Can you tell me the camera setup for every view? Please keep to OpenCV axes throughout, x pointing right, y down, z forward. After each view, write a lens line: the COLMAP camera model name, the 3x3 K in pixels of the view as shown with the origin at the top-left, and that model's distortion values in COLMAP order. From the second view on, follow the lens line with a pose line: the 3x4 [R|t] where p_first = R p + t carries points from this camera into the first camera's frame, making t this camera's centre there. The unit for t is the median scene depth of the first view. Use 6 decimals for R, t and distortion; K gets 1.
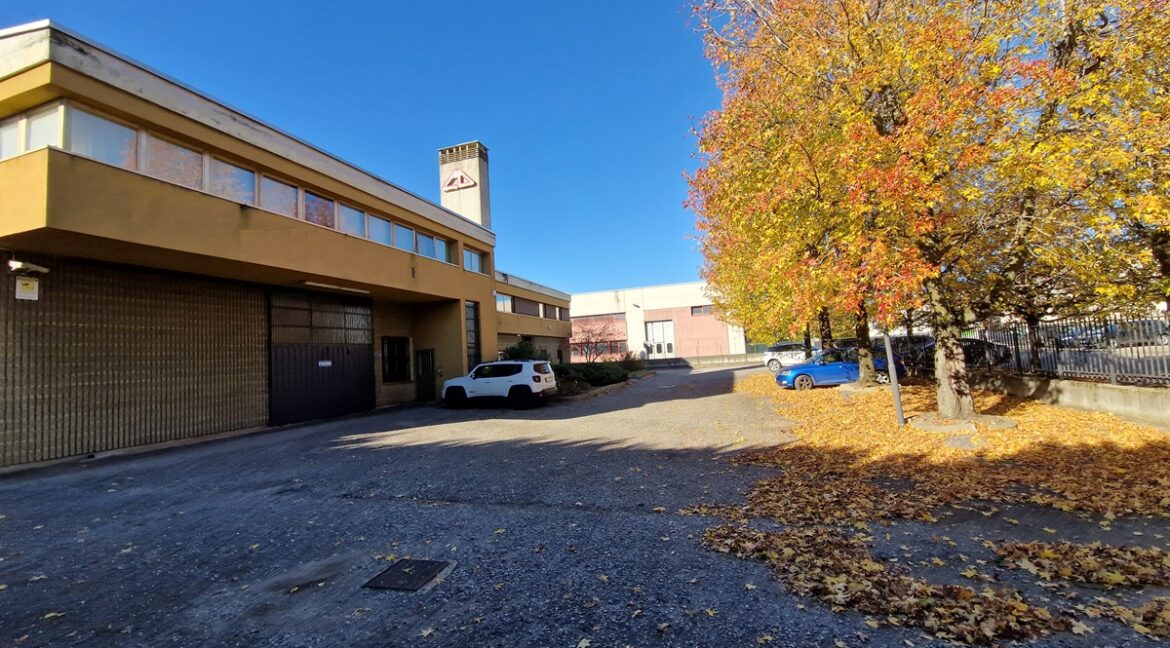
lens RADIAL K [[474.2, 0, 585.0], [0, 474.2, 324.0], [0, 0, 1]] dist [0.003954, -0.005335]
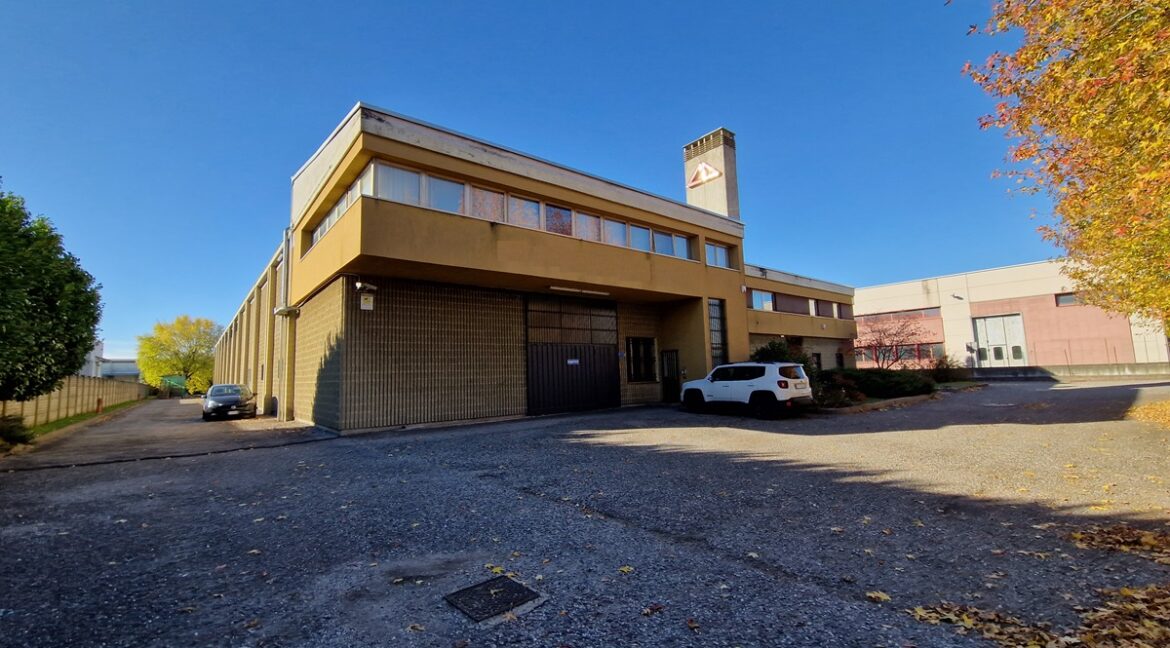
lens RADIAL K [[474.2, 0, 585.0], [0, 474.2, 324.0], [0, 0, 1]] dist [0.003954, -0.005335]
pose [[0.838973, -0.026316, -0.543536, 0.062403], [0.020853, 0.999651, -0.016212, 0.014264], [0.543773, 0.002267, 0.839229, 0.096560]]
